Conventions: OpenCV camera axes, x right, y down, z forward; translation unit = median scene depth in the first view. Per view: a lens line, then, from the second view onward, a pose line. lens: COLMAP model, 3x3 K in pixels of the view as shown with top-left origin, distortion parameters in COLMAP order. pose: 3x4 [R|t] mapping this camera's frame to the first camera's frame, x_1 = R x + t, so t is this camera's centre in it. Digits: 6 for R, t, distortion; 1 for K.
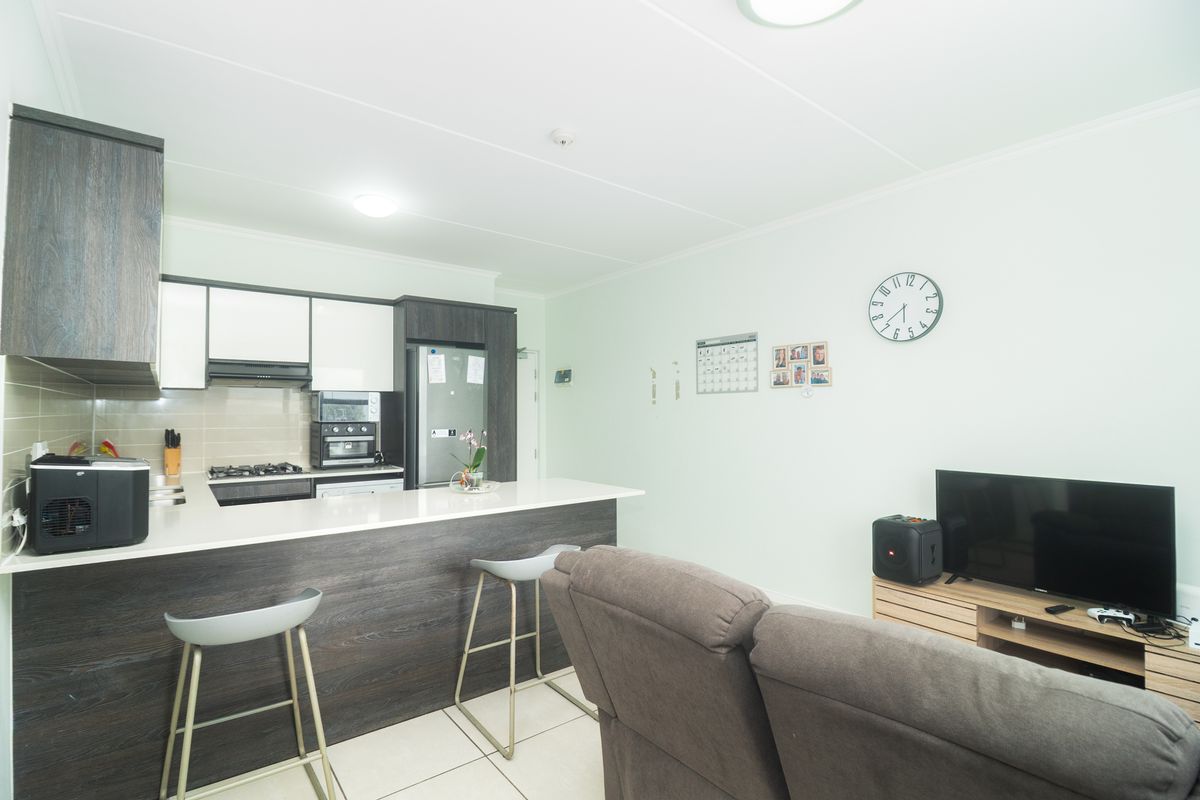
lens RADIAL K [[564.7, 0, 600.0], [0, 564.7, 400.0], [0, 0, 1]] dist [-0.004178, -0.001015]
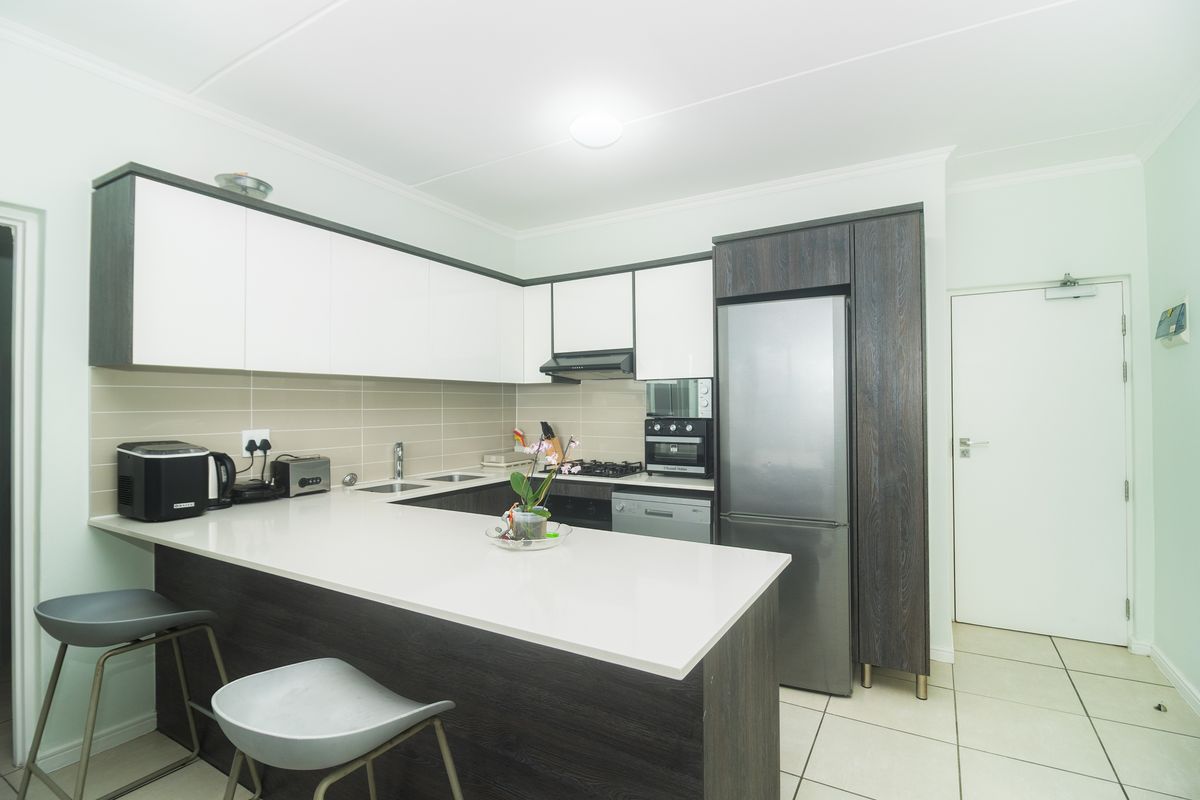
lens RADIAL K [[564.7, 0, 600.0], [0, 564.7, 400.0], [0, 0, 1]] dist [-0.004178, -0.001015]
pose [[0.368967, -0.011380, -0.929373, 0.246640], [0.021926, 0.999753, -0.003537, 0.014125], [0.929184, -0.019072, 0.369125, 0.607625]]
